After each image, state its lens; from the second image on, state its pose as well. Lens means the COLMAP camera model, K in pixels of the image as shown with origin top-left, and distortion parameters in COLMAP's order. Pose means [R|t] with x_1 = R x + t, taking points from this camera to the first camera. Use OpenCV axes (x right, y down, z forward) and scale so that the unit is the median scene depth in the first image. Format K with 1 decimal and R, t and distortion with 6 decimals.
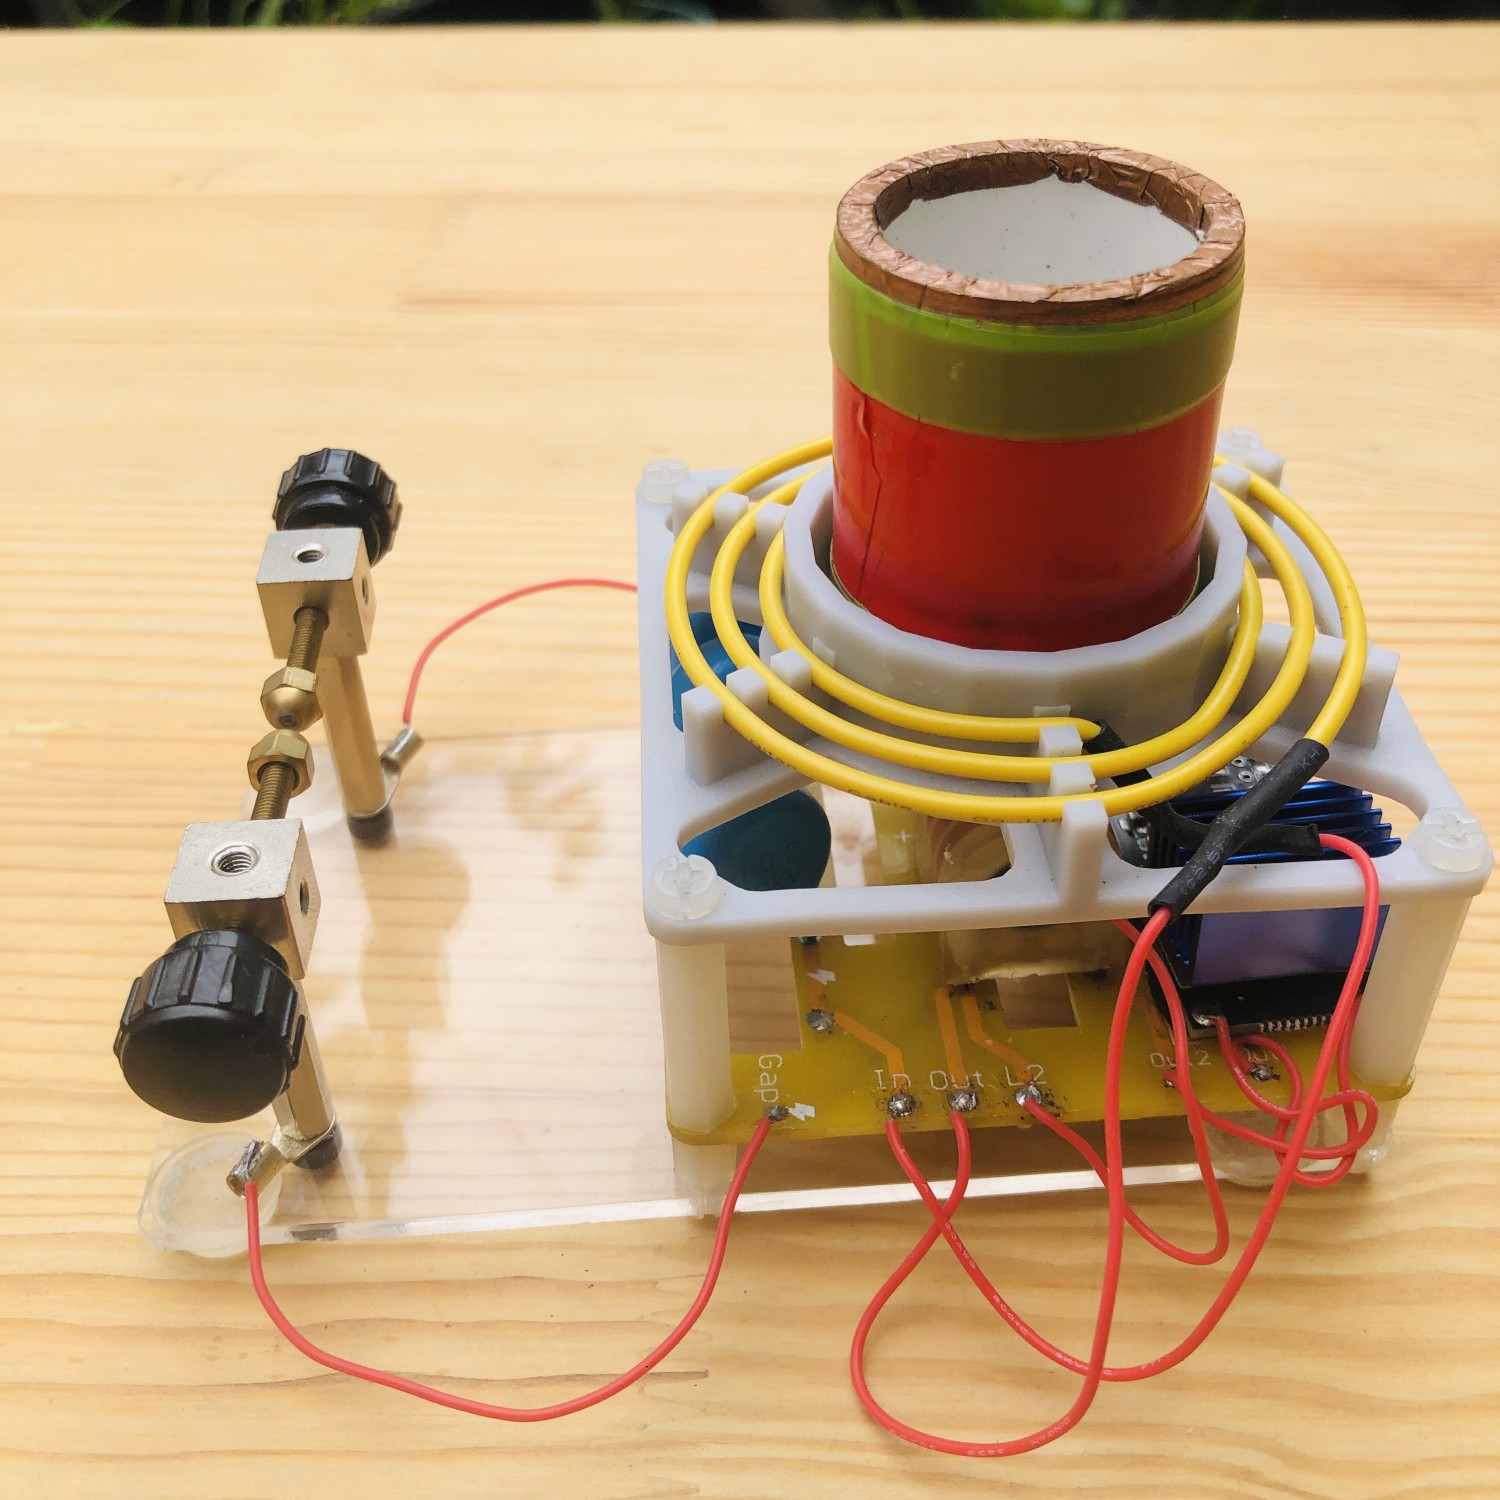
lens RADIAL K [[1511.8, 0, 749.5], [0, 1511.8, 749.8], [0, 0, 1]] dist [-0.031508, 0.000000]
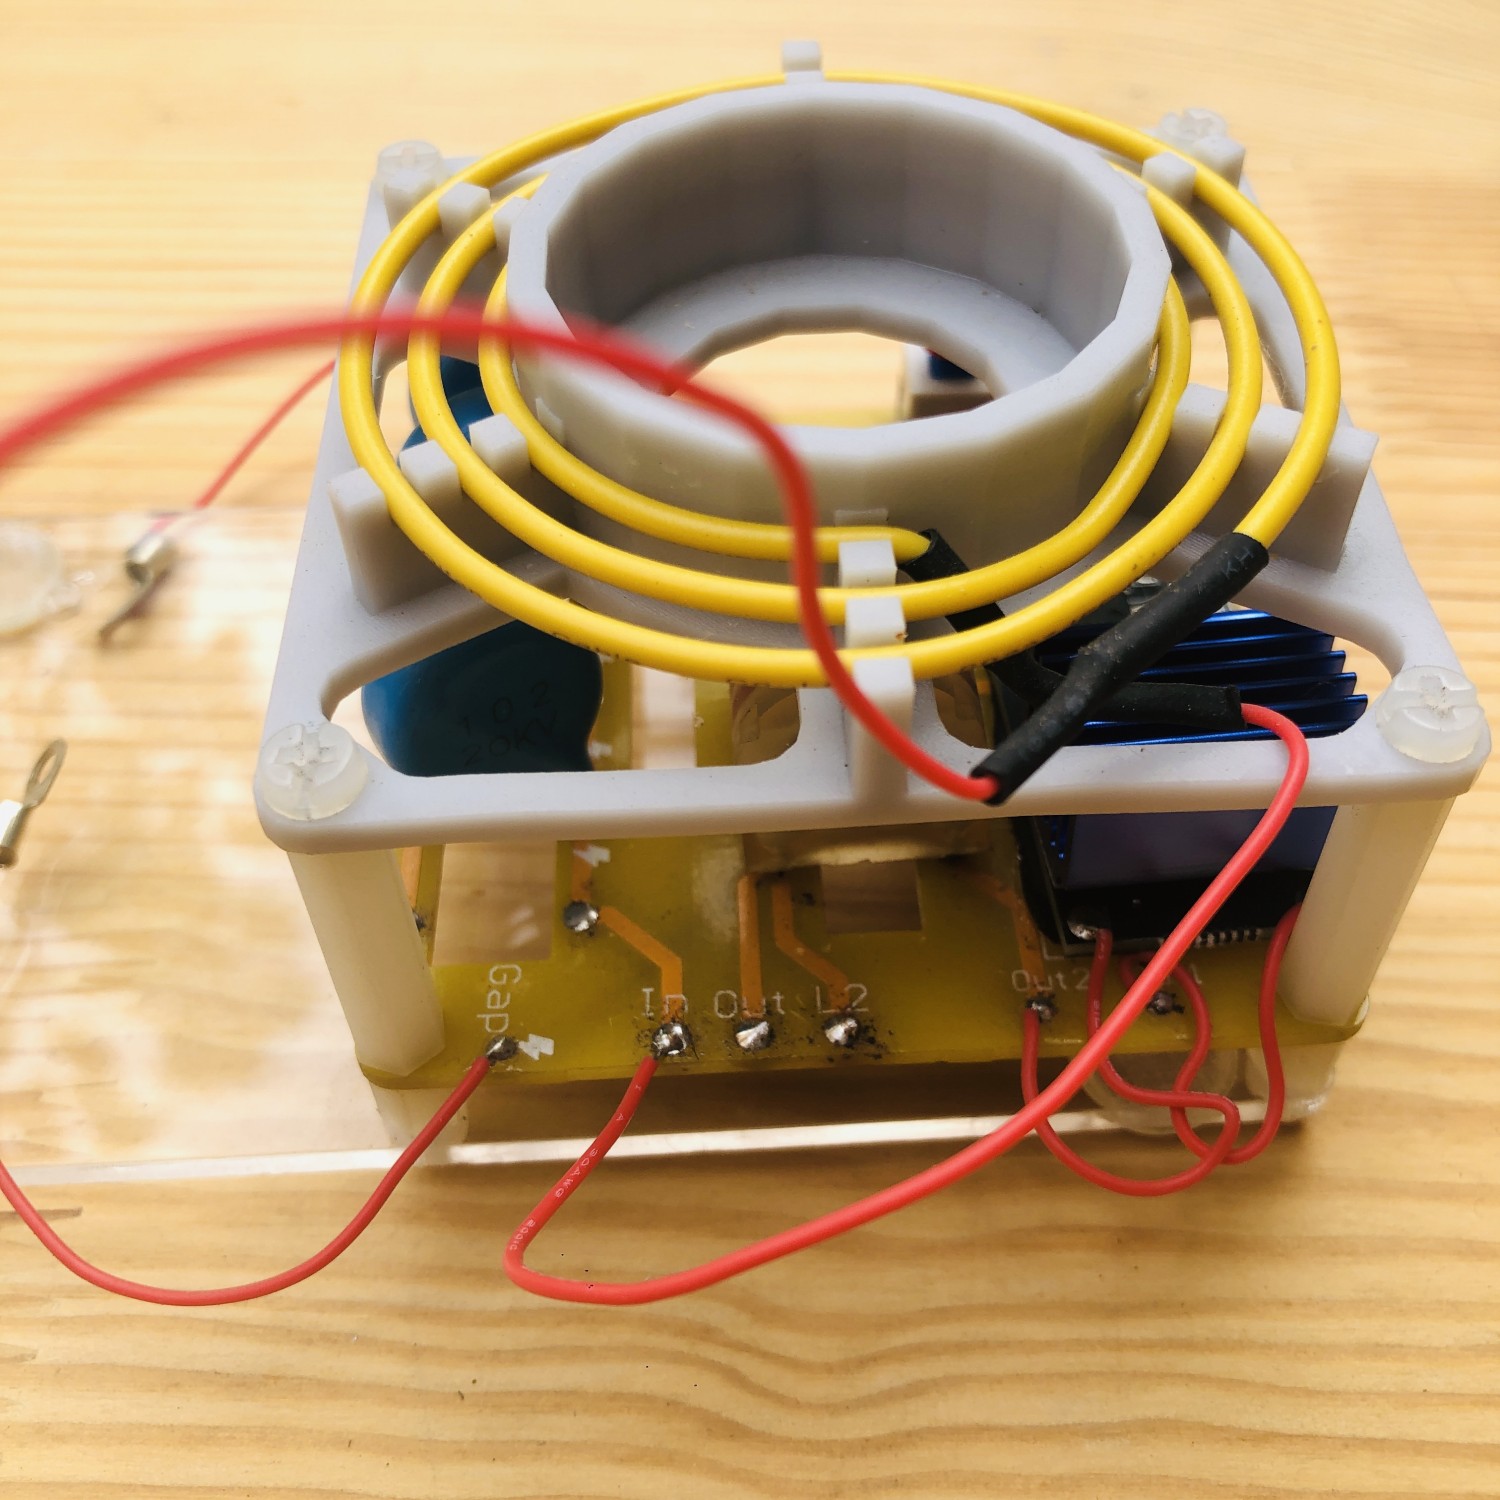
lens RADIAL K [[1511.8, 0, 772.6], [0, 1511.8, 723.4], [0, 0, 1]] dist [-0.031508, 0.000000]
pose [[0.999895, 0.010811, 0.009613, 0.143632], [-0.012191, 0.987438, 0.157534, -0.037218], [-0.007789, -0.157635, 0.987467, 0.290322]]
